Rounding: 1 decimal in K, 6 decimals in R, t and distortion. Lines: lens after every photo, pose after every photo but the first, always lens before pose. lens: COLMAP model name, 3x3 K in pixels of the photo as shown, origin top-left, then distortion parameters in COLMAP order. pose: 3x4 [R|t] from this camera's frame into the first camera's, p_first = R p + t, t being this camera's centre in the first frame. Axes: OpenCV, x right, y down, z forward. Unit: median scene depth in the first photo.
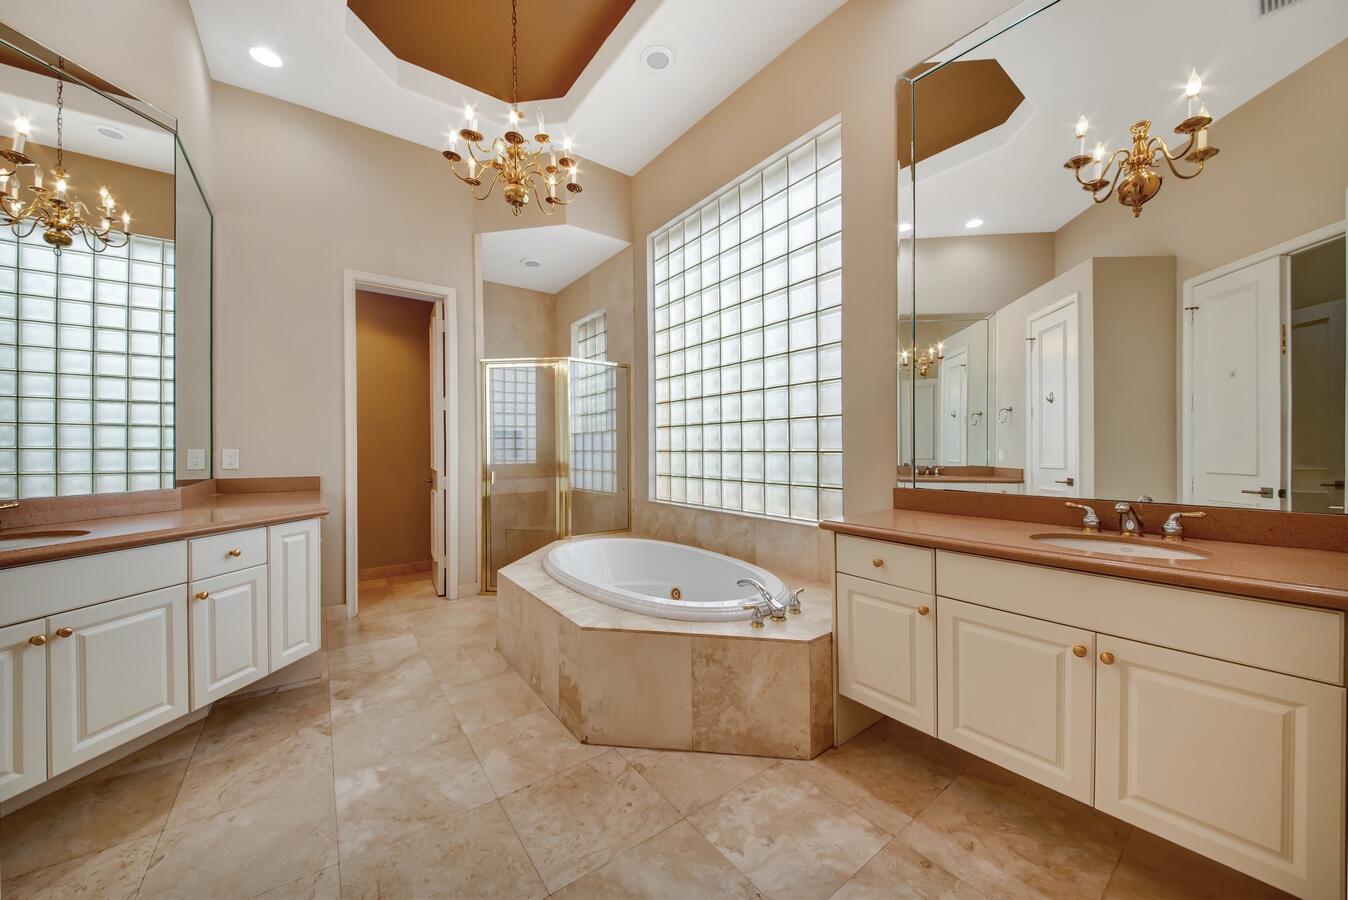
lens RADIAL K [[480.3, 0, 681.1], [0, 480.3, 431.4], [0, 0, 1]] dist [-0.030326, -0.000191]
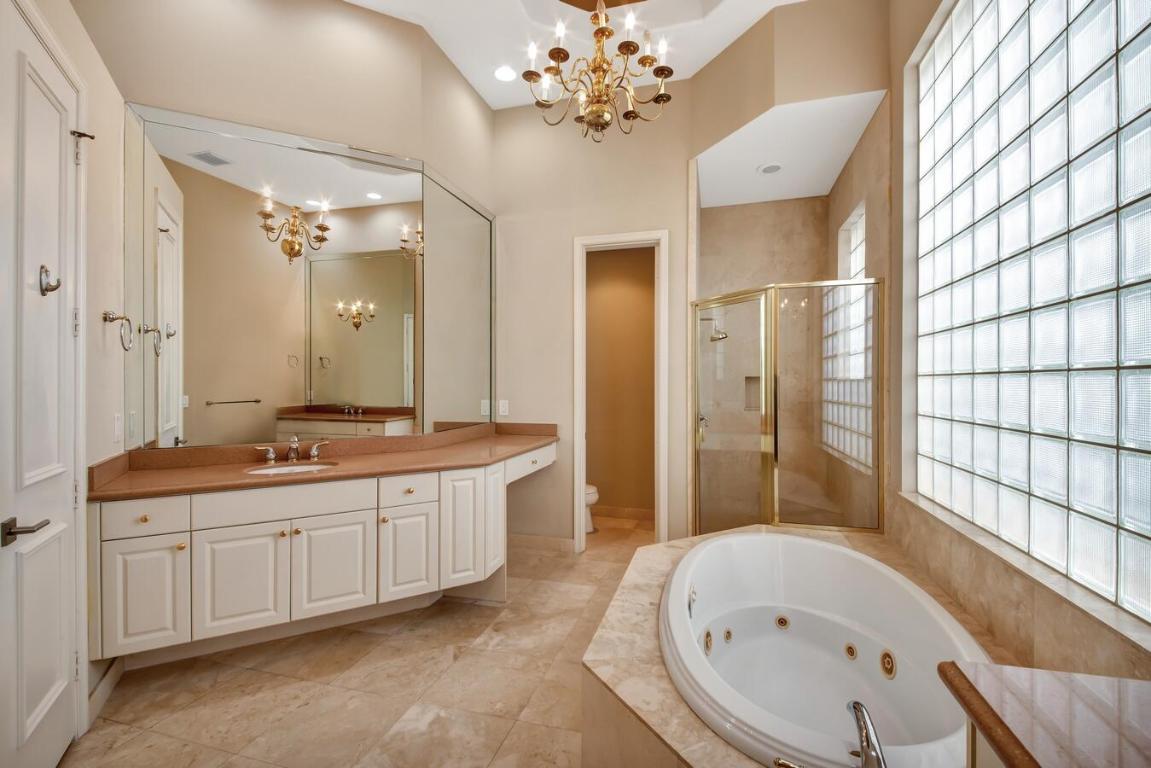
lens RADIAL K [[512.6, 0, 575.5], [0, 512.6, 384.0], [0, 0, 1]] dist [0.021736, 0.000079]
pose [[0.597103, 0.009899, -0.802103, 0.373396], [0.026806, 0.999119, 0.032285, -0.057231], [0.801717, -0.040779, 0.596312, 0.414328]]
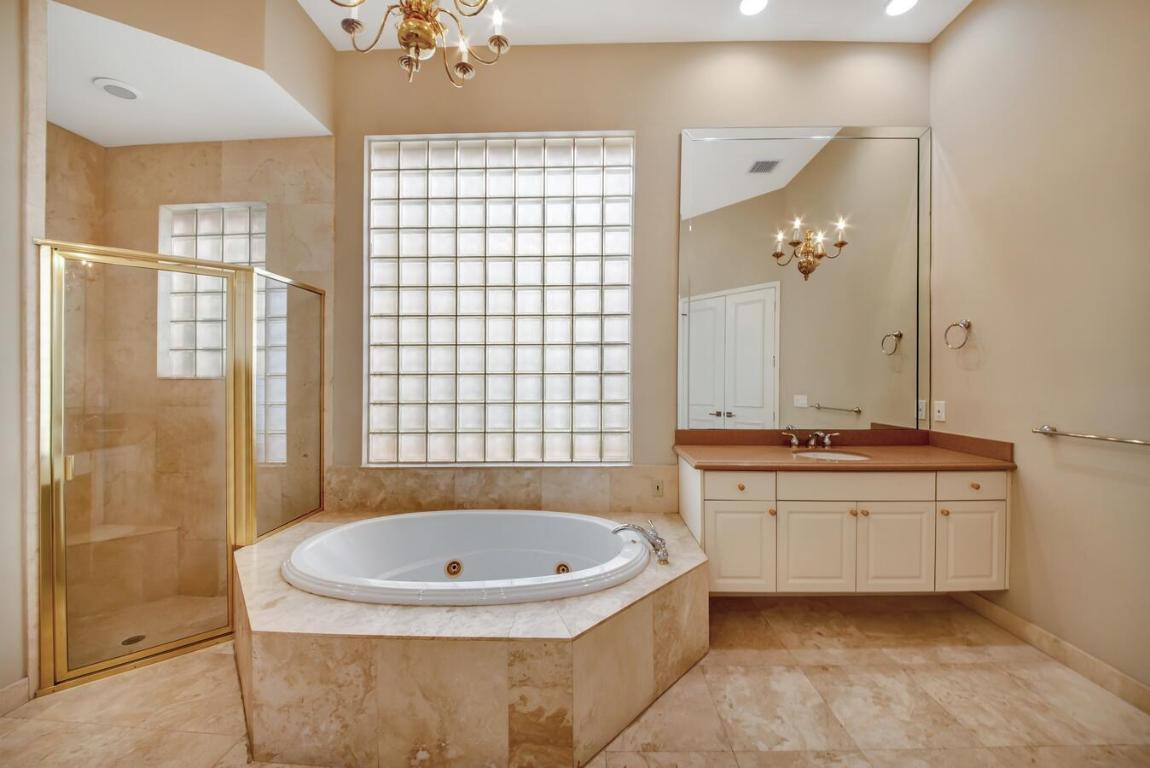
lens RADIAL K [[413.4, 0, 604.6], [0, 413.4, 370.1], [0, 0, 1]] dist [-0.000015, -0.013181]
pose [[0.609407, 0.016503, 0.792686, -0.618006], [-0.029882, 0.999551, 0.002163, -0.050983], [-0.792294, -0.025005, 0.609627, 0.430302]]
